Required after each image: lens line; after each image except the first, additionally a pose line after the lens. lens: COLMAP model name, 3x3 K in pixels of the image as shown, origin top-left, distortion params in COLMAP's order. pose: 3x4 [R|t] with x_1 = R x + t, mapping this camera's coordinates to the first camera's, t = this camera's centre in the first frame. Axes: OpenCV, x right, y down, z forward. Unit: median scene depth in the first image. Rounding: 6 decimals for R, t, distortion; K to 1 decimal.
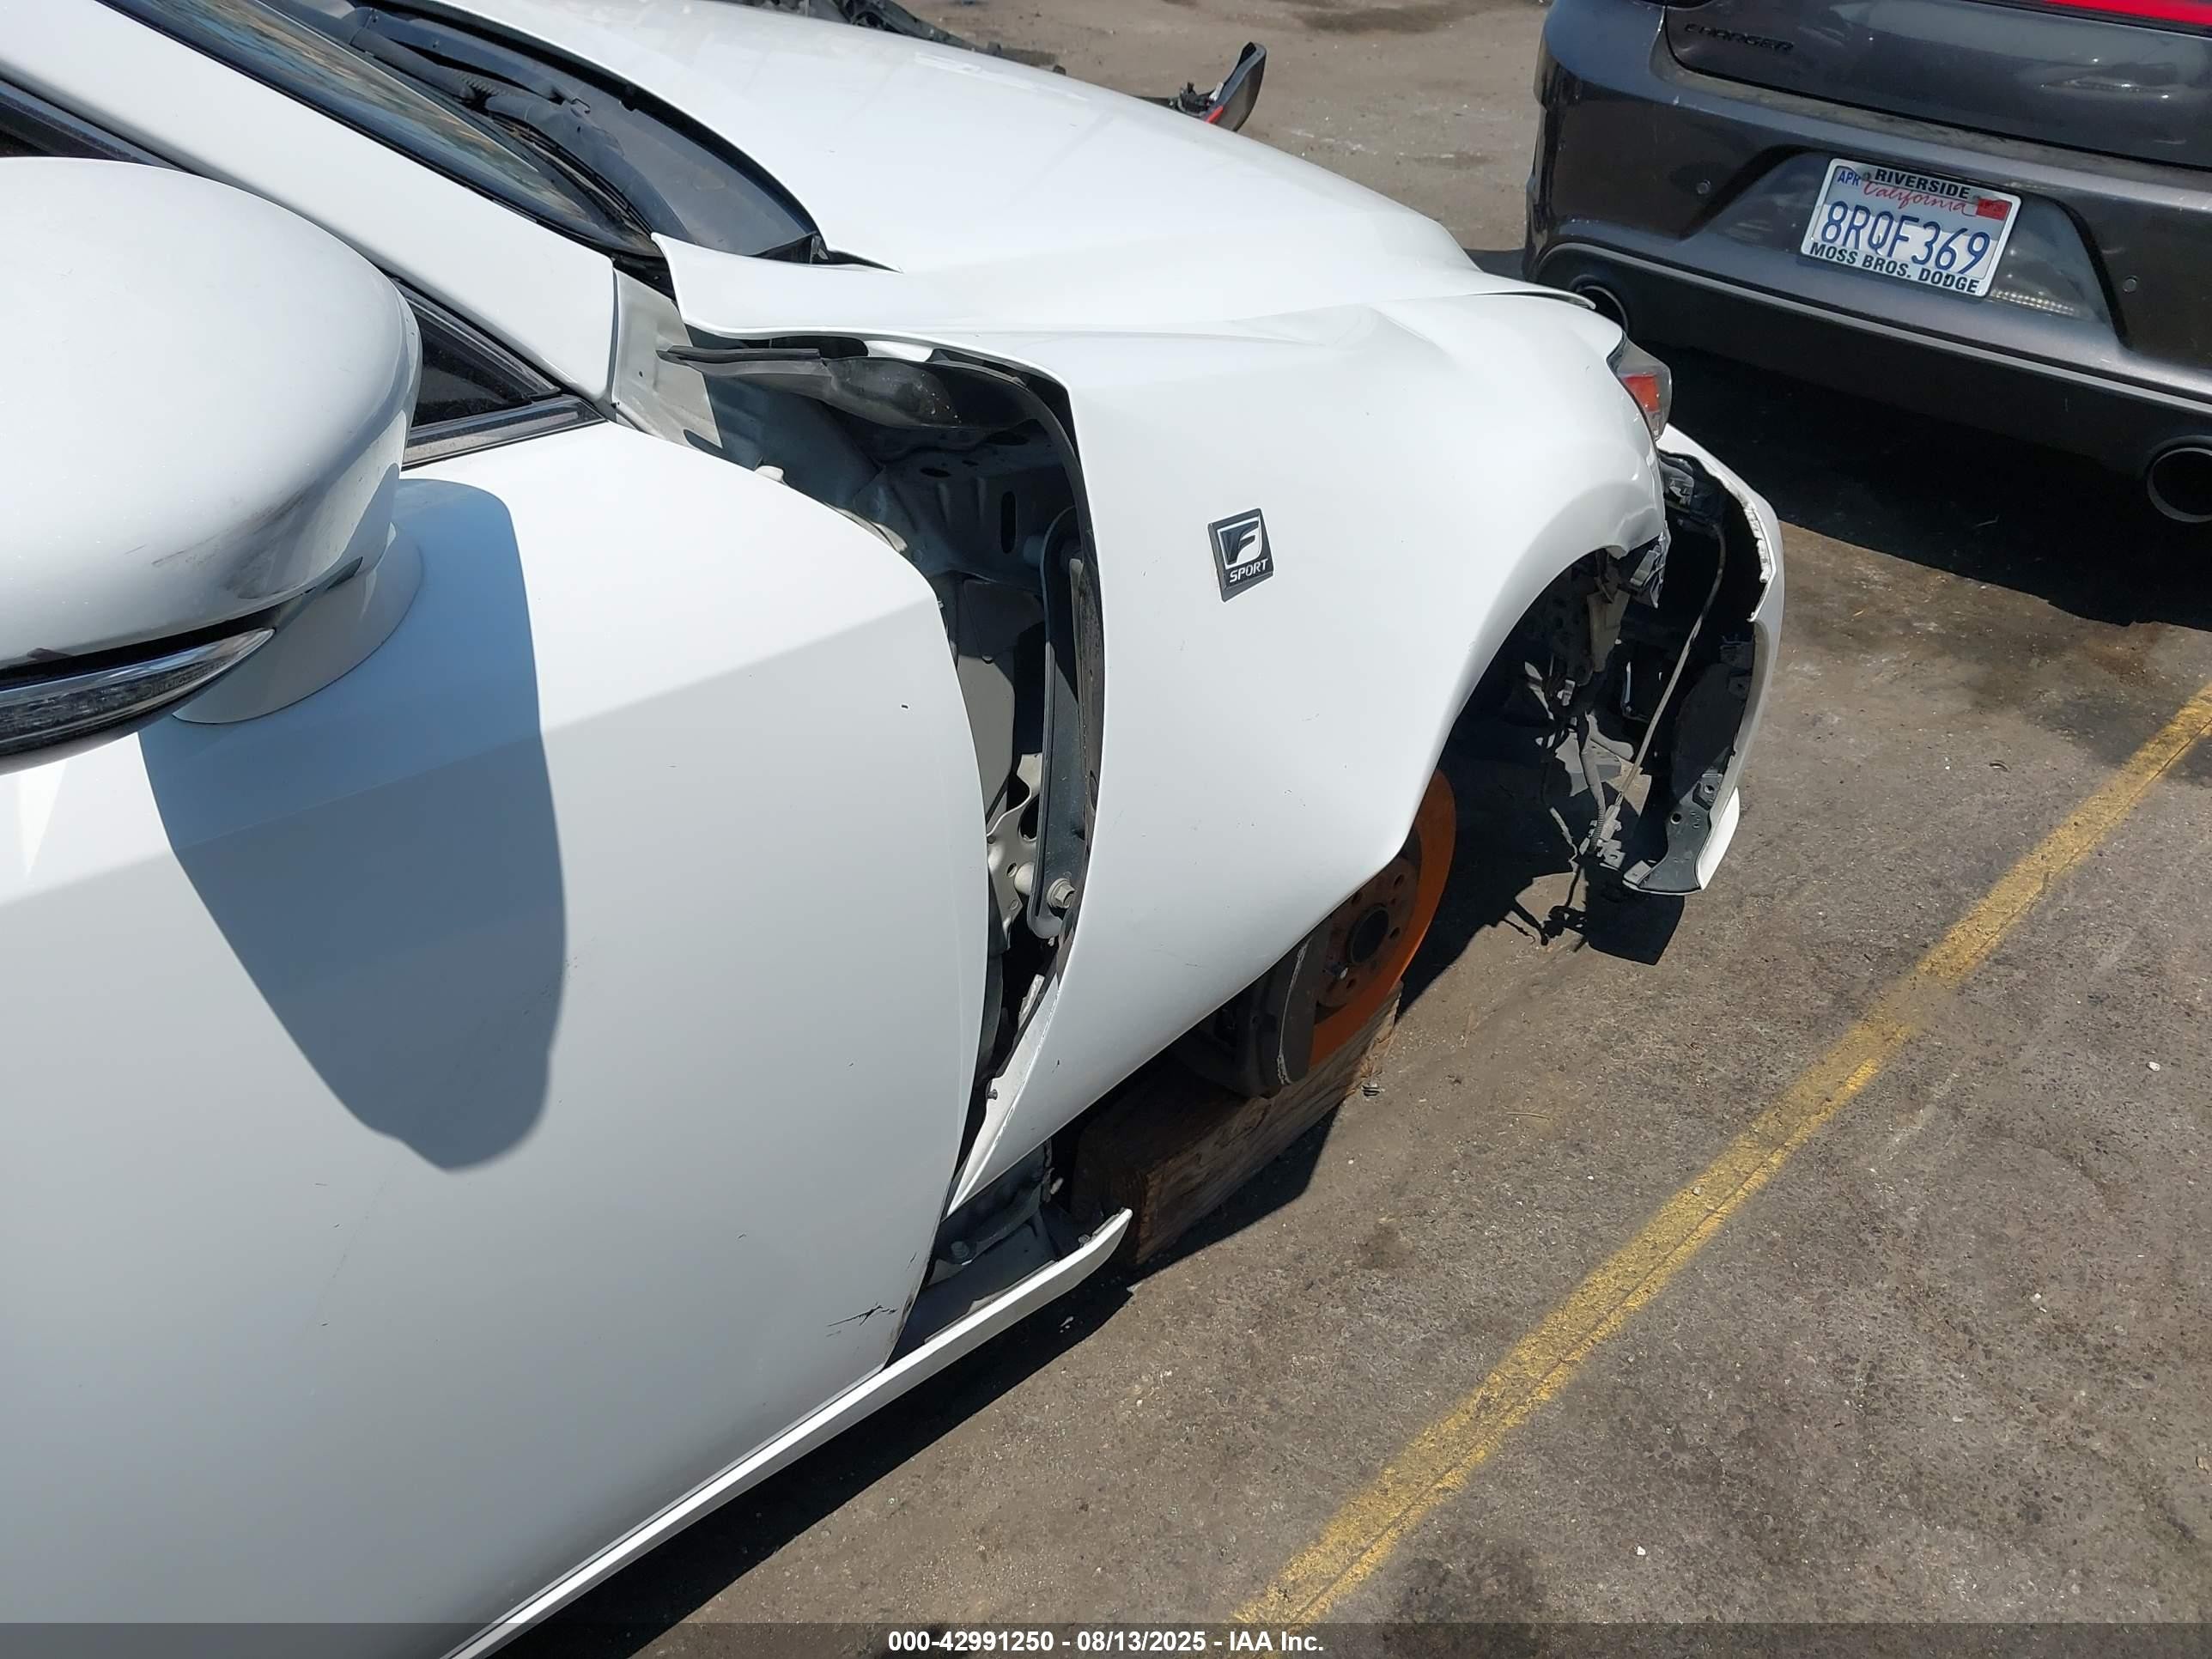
lens RADIAL K [[1701.4, 0, 1106.0], [0, 1701.4, 829.5], [0, 0, 1]] dist [0.005008, 0.000140]
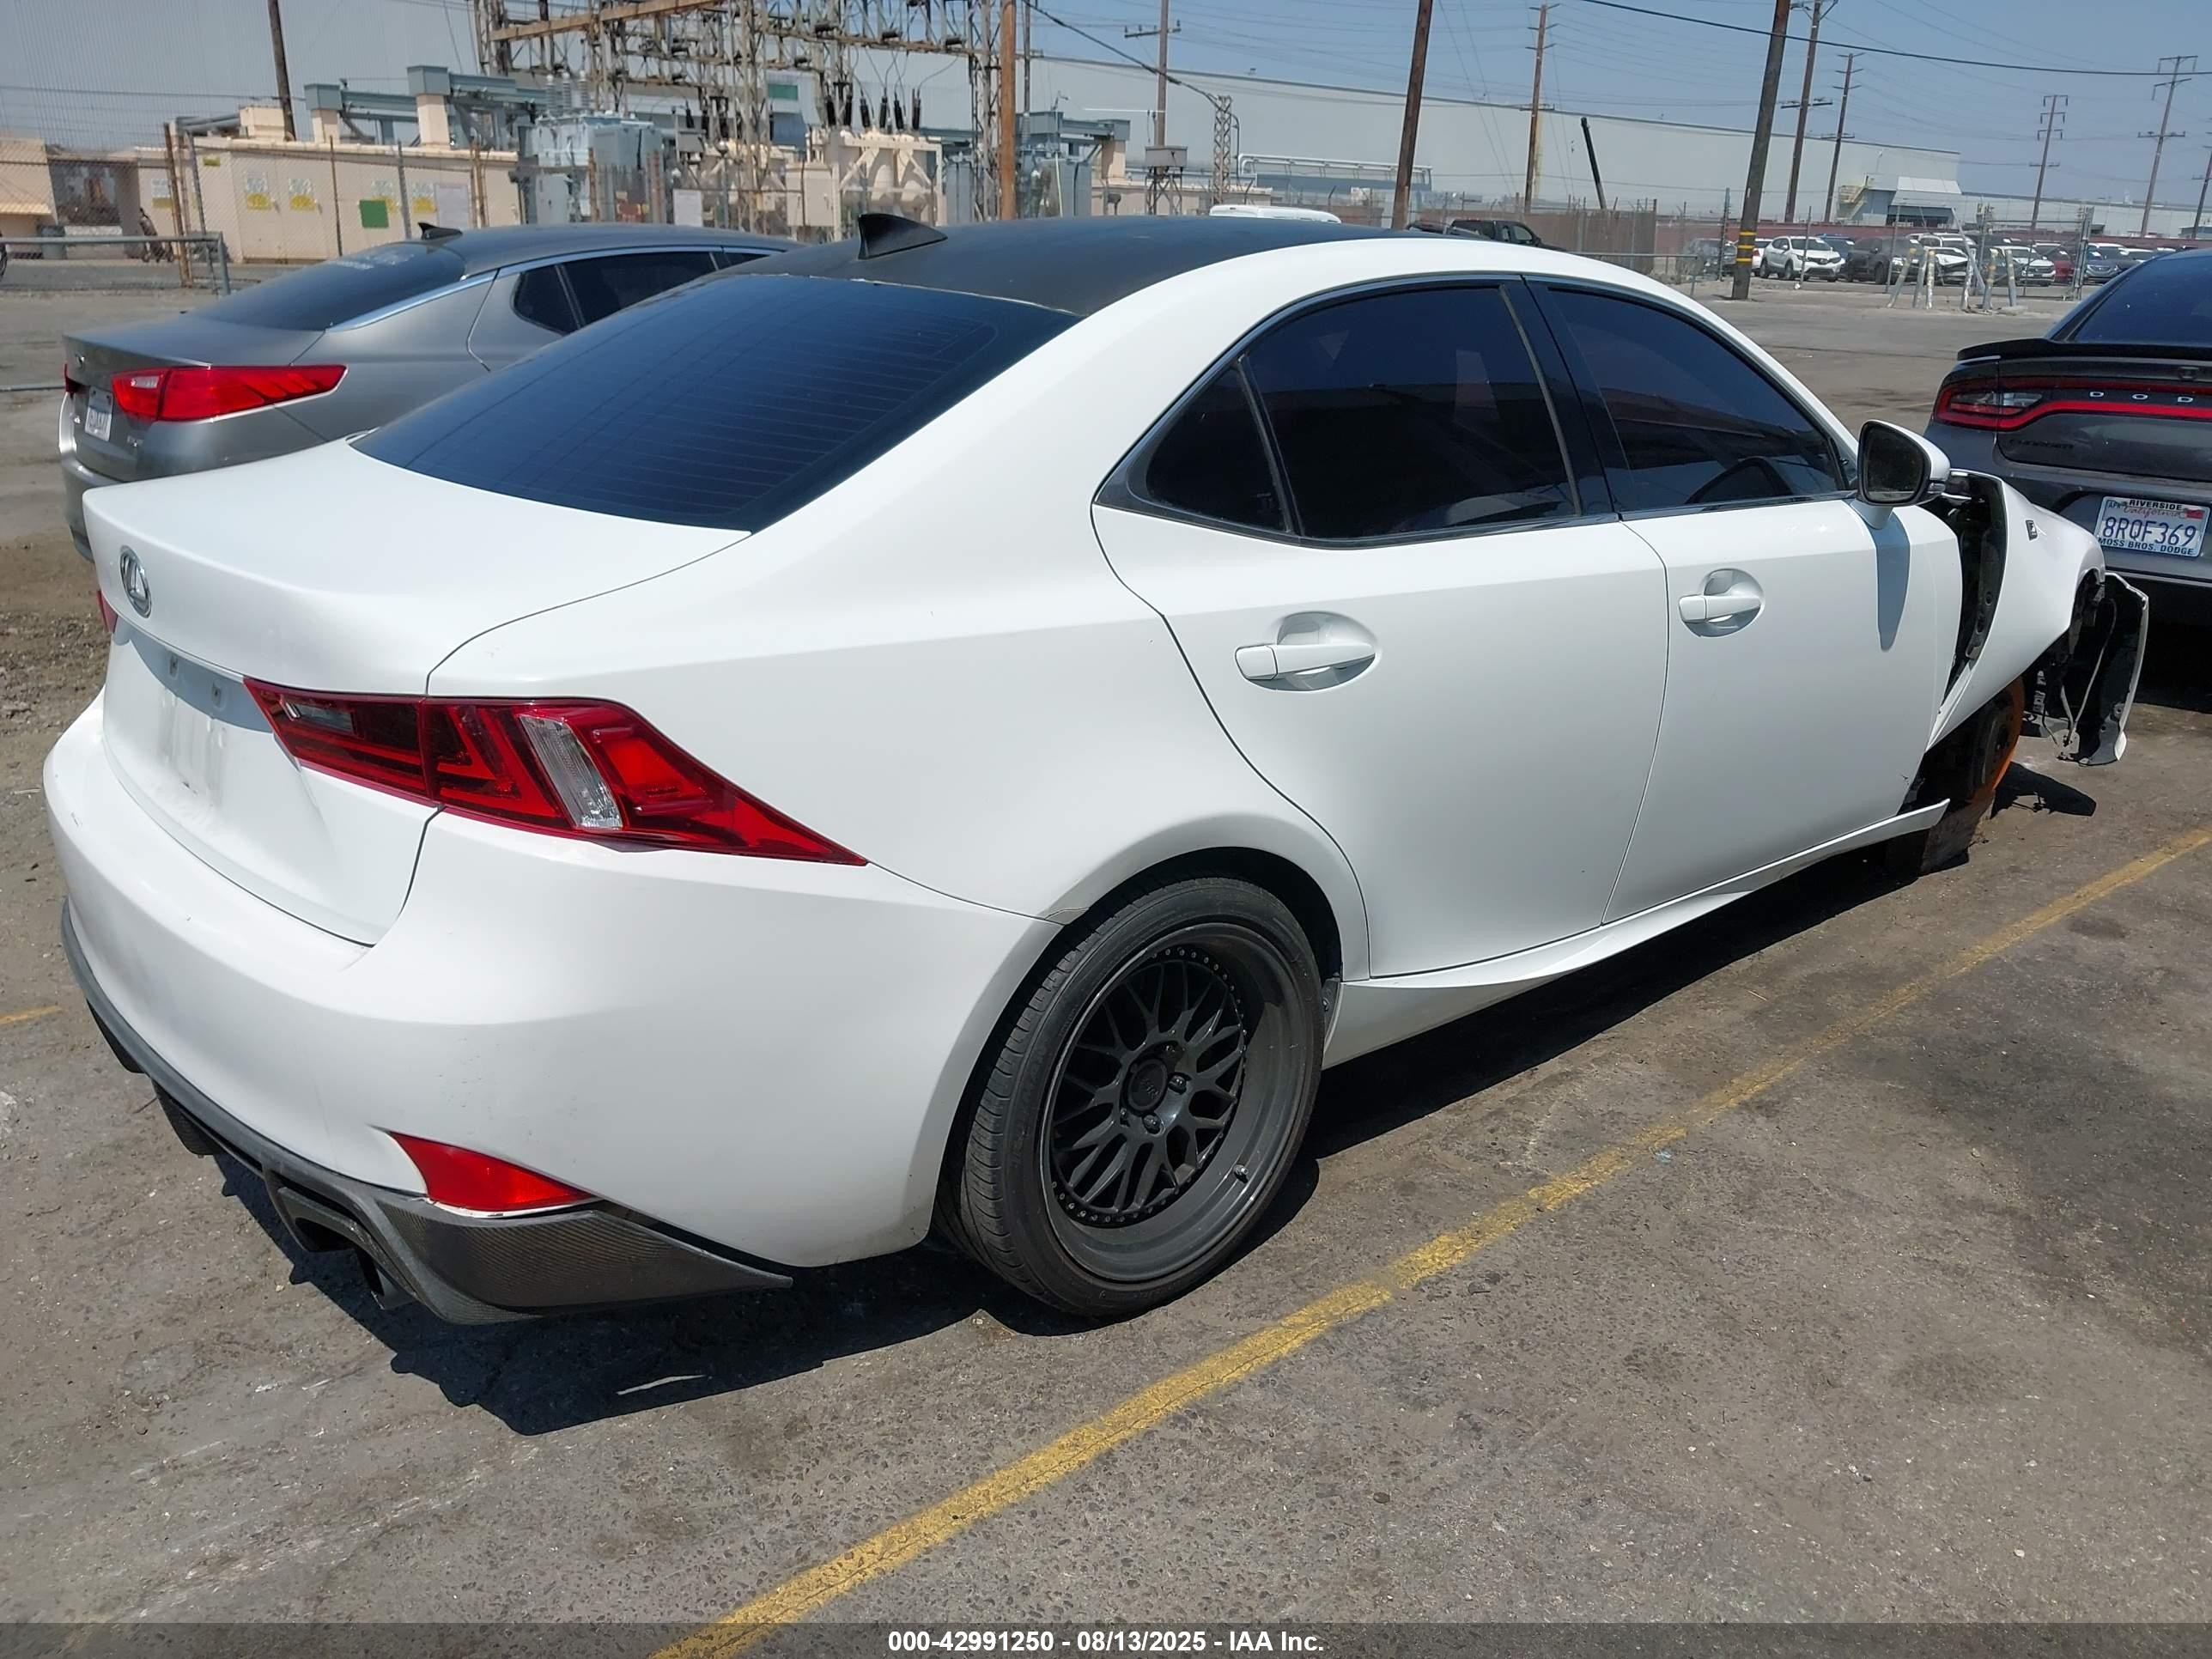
lens RADIAL K [[1680.4, 0, 1106.0], [0, 1680.4, 829.5], [0, 0, 1]] dist [-0.006047, -0.006155]
pose [[0.995525, -0.008623, -0.094107, -0.709399], [-0.015726, 0.966829, -0.254941, 0.638655], [0.093184, 0.255280, 0.962366, -1.137179]]
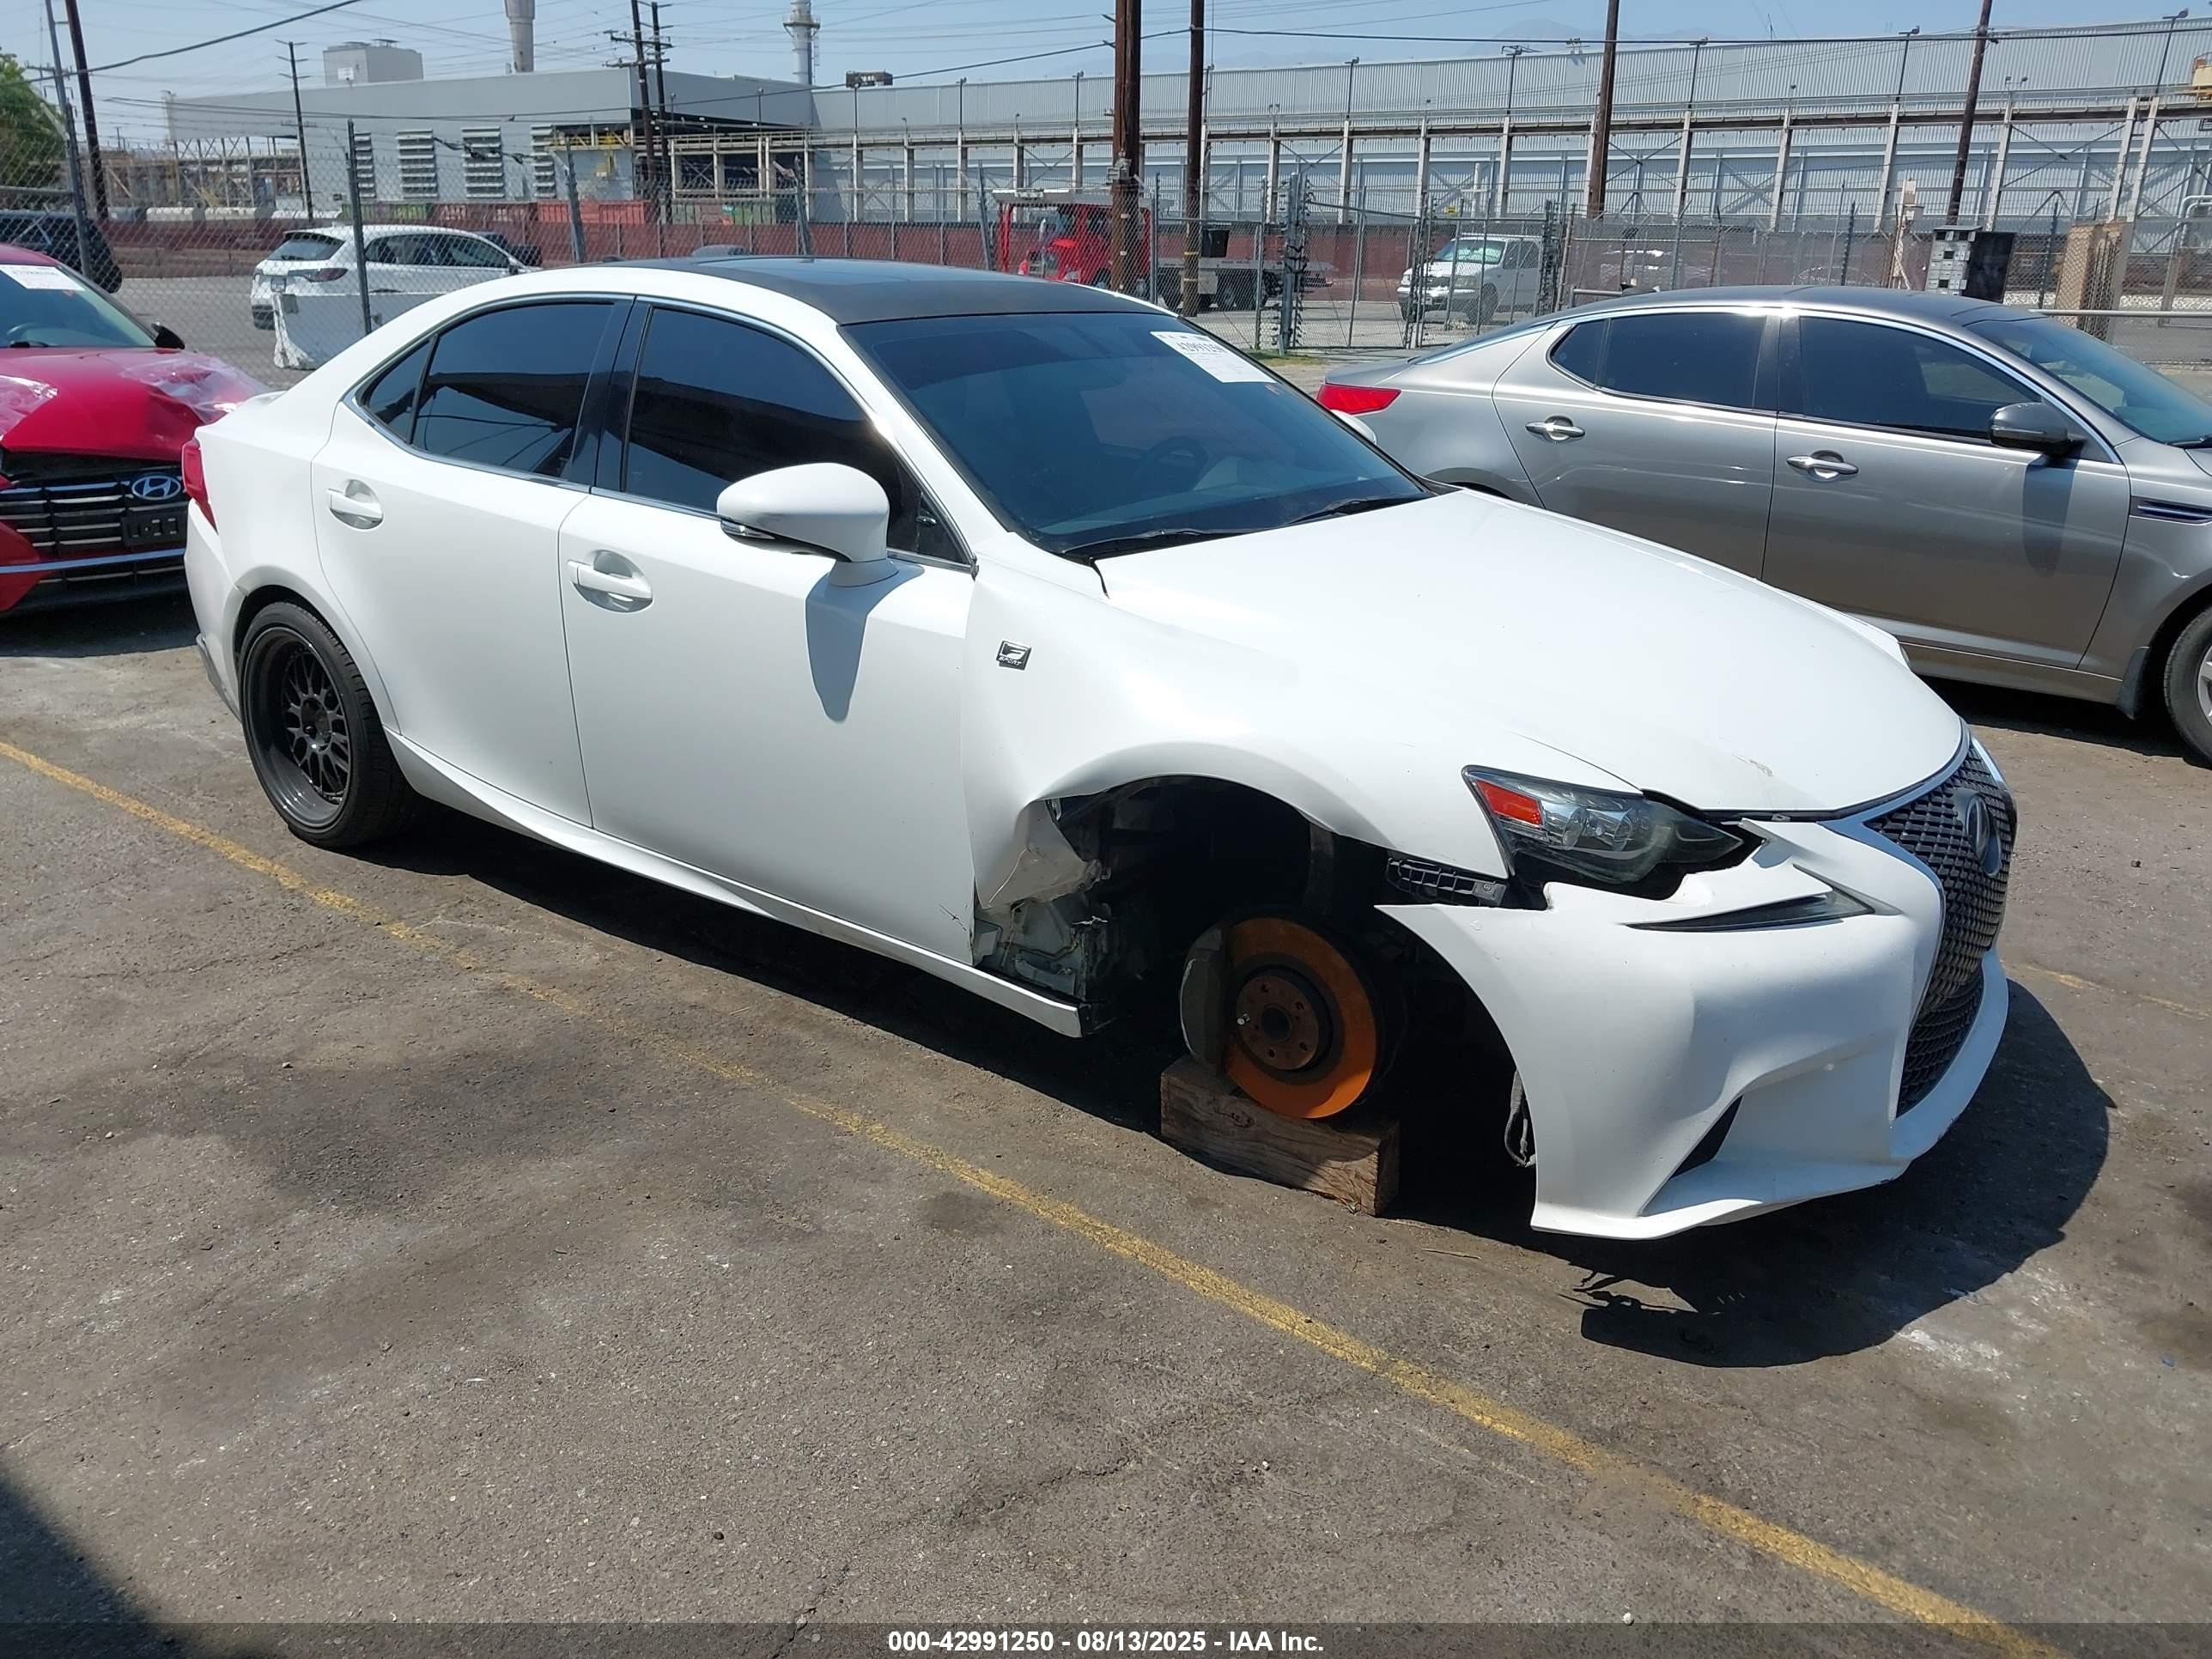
lens RADIAL K [[1701.4, 0, 1106.0], [0, 1701.4, 829.5], [0, 0, 1]] dist [0.005008, 0.000140]
pose [[0.129457, 0.283383, -0.950229, 1.249033], [-0.553289, 0.815885, 0.167939, -0.211758], [0.822868, 0.504010, 0.262414, 0.231317]]
